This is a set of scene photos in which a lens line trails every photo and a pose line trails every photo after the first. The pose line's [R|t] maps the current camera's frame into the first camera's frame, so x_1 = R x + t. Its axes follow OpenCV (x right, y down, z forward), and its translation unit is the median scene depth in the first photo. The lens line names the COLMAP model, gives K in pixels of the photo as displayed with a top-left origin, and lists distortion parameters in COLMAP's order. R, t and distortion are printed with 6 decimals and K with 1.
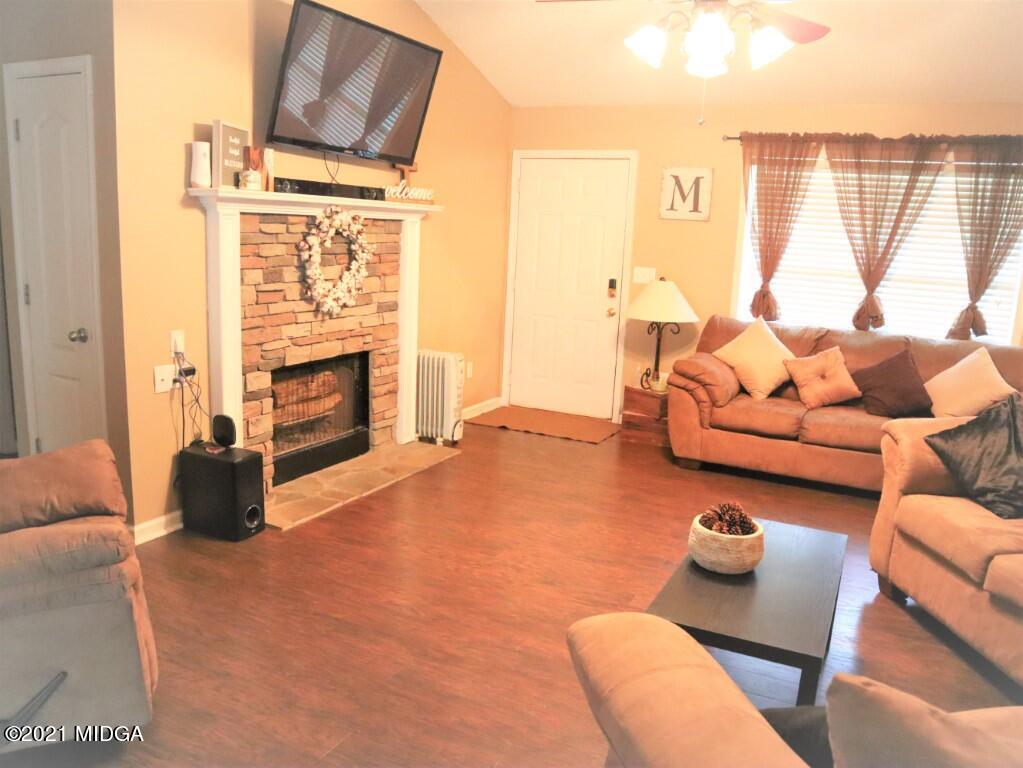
lens RADIAL K [[770.3, 0, 511.5], [0, 770.3, 384.0], [0, 0, 1]] dist [-0.100435, 0.001353]
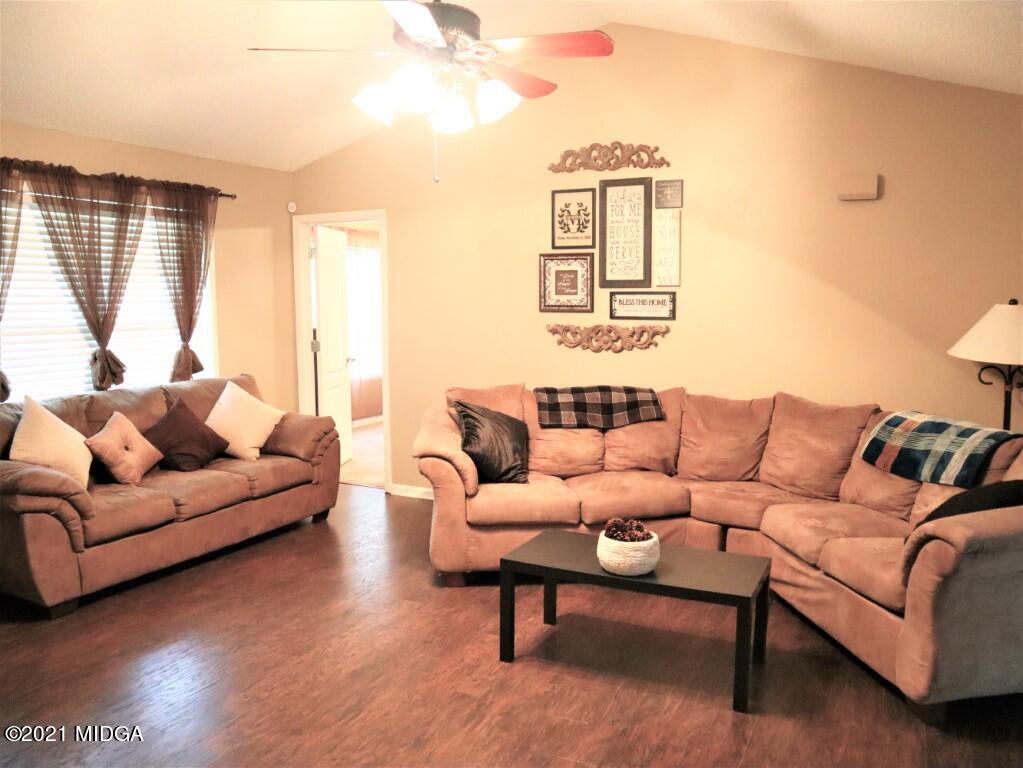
lens RADIAL K [[802.3, 0, 511.4], [0, 802.3, 389.6], [0, 0, 1]] dist [-0.120998, 0.093998]
pose [[-0.023461, -0.165861, 0.985870, -0.481237], [0.177085, 0.969858, 0.167381, -0.149127], [-0.983916, 0.178510, 0.006617, 0.549860]]
